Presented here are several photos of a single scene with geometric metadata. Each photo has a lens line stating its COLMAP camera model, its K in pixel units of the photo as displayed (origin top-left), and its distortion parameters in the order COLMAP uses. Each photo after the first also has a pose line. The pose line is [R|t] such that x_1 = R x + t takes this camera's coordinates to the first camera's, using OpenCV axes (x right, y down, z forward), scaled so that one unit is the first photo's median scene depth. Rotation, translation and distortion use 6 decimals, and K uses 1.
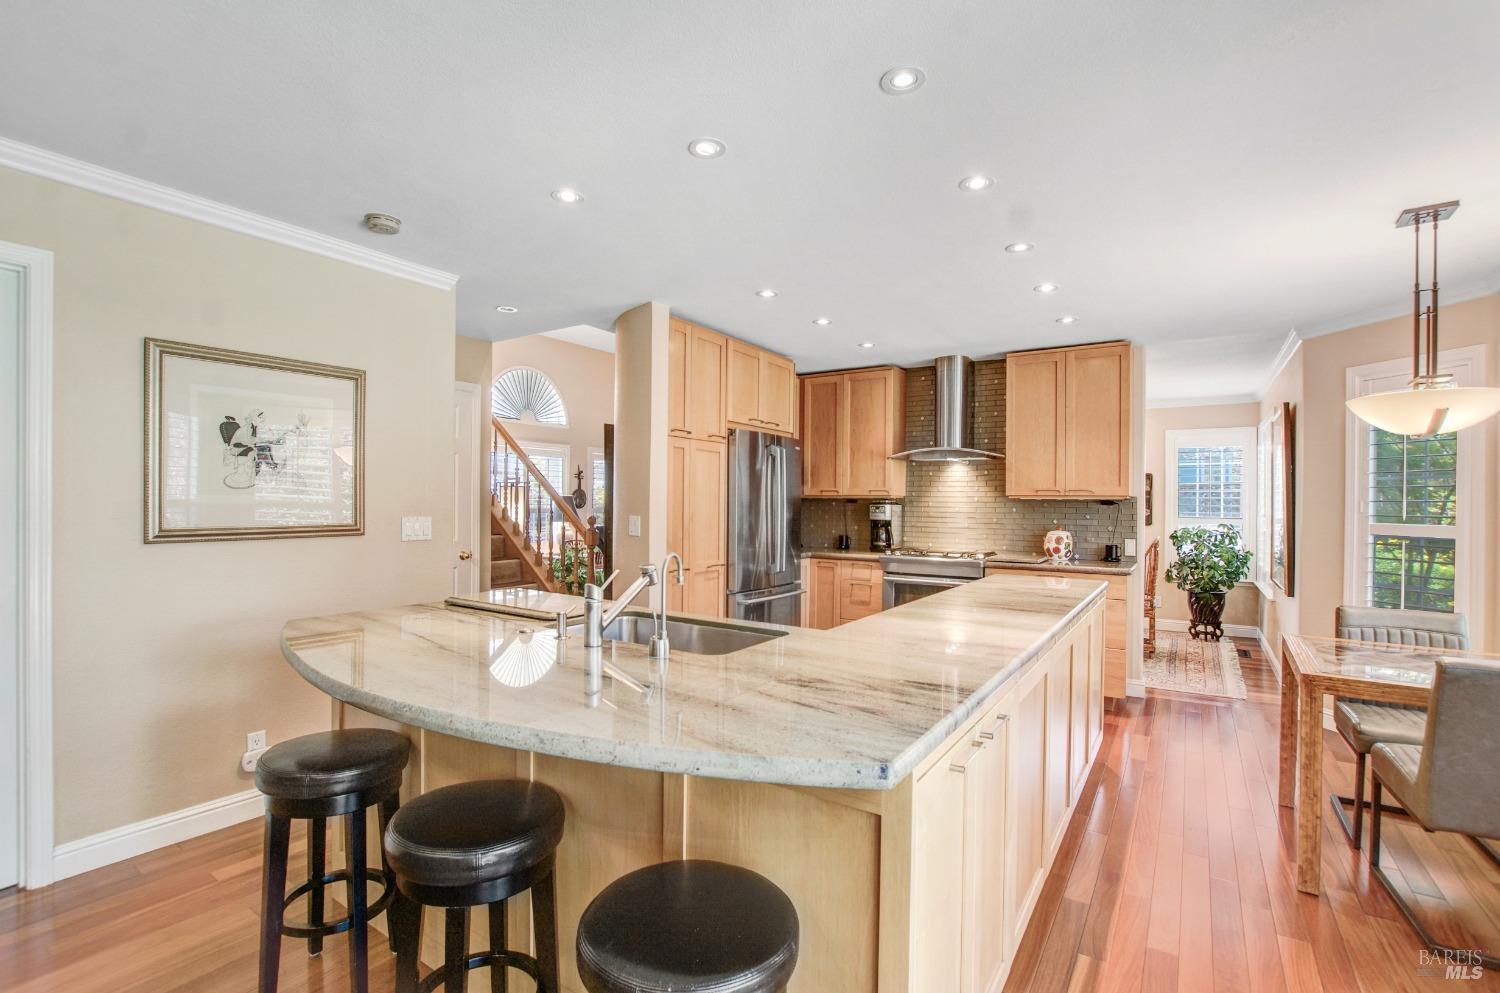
lens RADIAL K [[705.8, 0, 753.0], [0, 705.8, 497.9], [0, 0, 1]] dist [-0.022921, 0.000336]
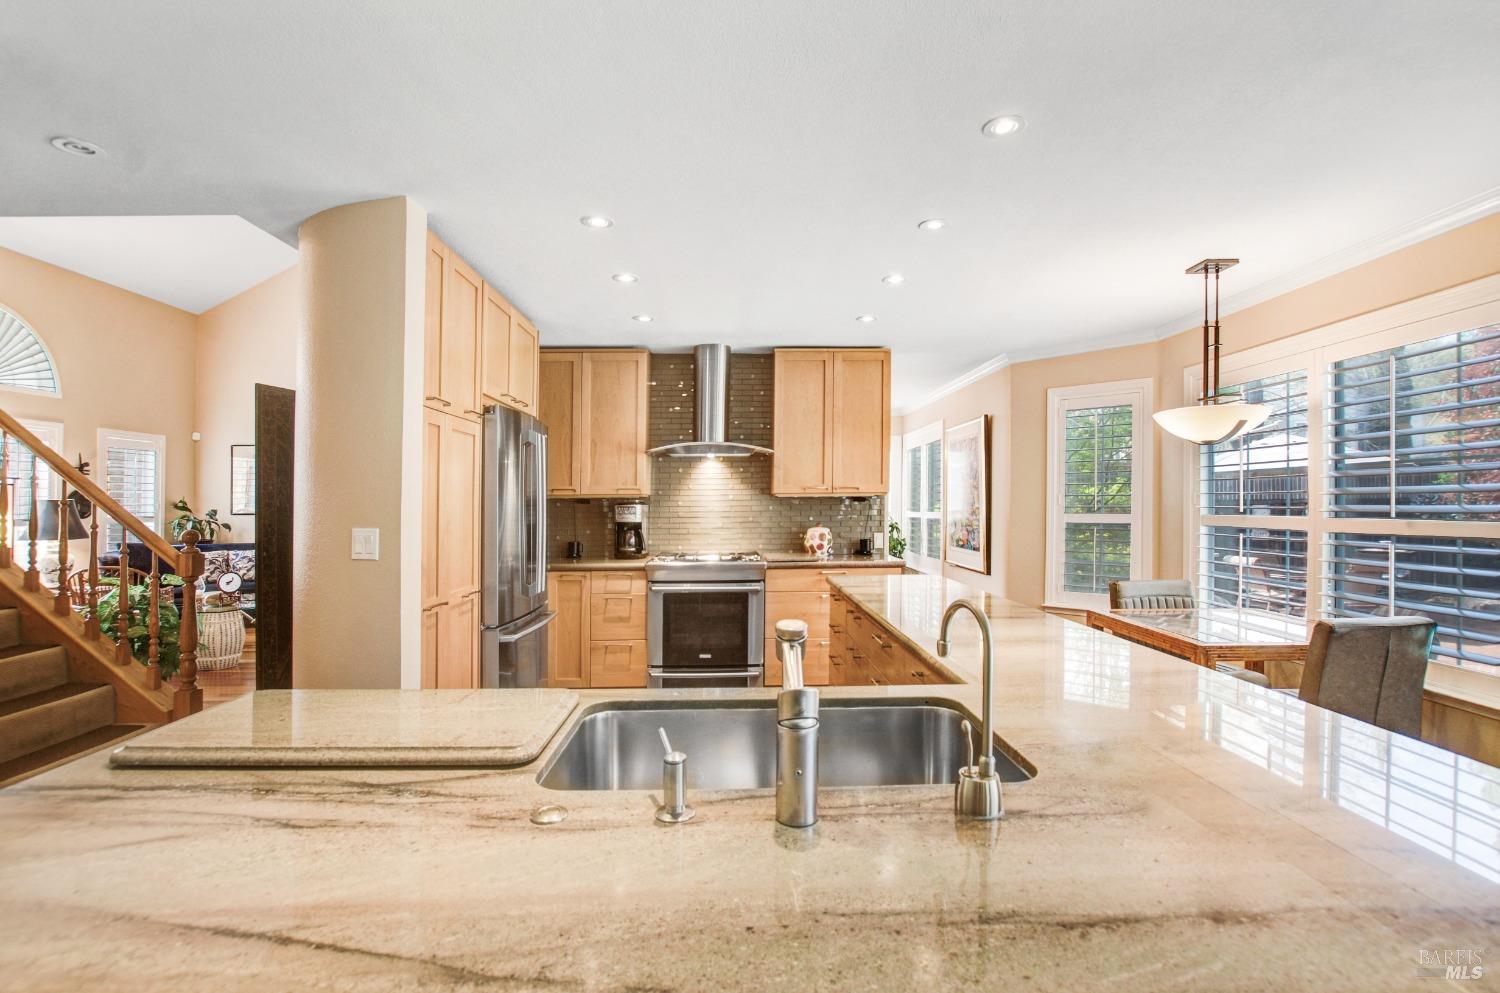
lens RADIAL K [[673.8, 0, 788.9], [0, 673.8, 493.5], [0, 0, 1]] dist [-0.022664, 0.000329]
pose [[0.802662, -0.005475, 0.596409, -0.181595], [0.009489, 0.999949, -0.003591, 0.000378], [-0.596359, 0.008542, 0.802673, 0.237305]]
